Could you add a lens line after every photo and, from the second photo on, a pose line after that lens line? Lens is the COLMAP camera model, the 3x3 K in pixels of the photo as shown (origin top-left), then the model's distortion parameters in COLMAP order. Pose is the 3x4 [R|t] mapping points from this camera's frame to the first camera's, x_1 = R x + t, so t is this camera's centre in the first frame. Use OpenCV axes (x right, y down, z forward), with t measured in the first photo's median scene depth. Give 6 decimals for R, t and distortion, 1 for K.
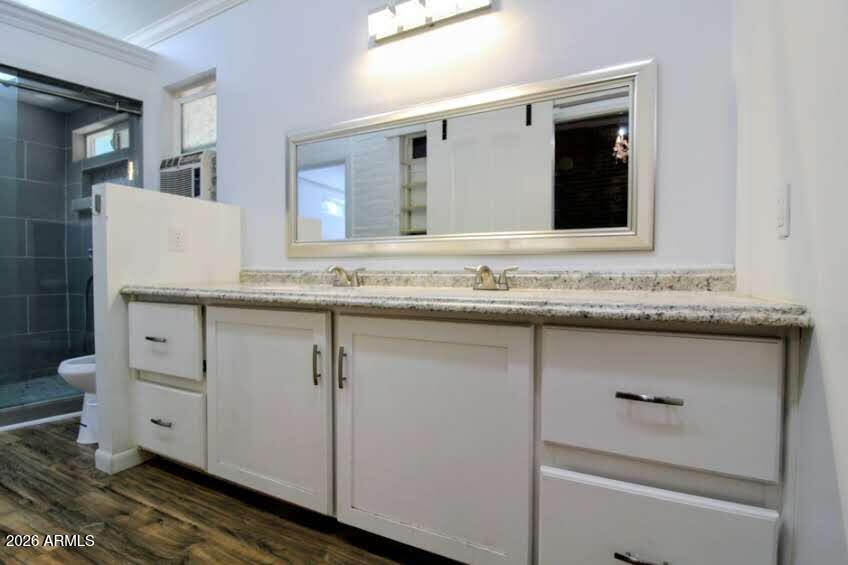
lens RADIAL K [[393.3, 0, 424.0], [0, 393.3, 282.5], [0, 0, 1]] dist [0.000087, -0.010388]
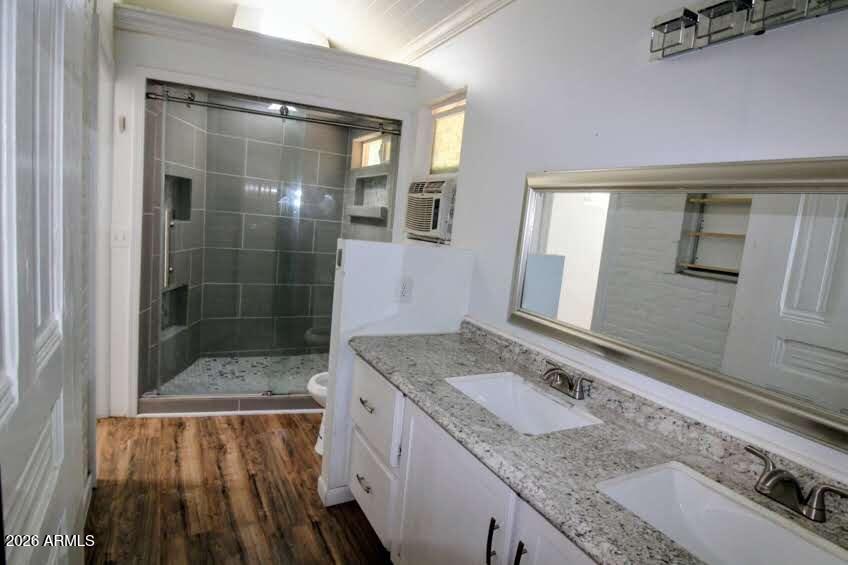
lens RADIAL K [[442.5, 0, 442.1], [0, 442.5, 281.0], [0, 0, 1]] dist [0.000673, 0.000211]
pose [[0.836332, 0.154557, -0.525986, 0.029679], [-0.114112, 0.987500, 0.108728, -0.344473], [0.536216, -0.030912, 0.843515, 0.171450]]
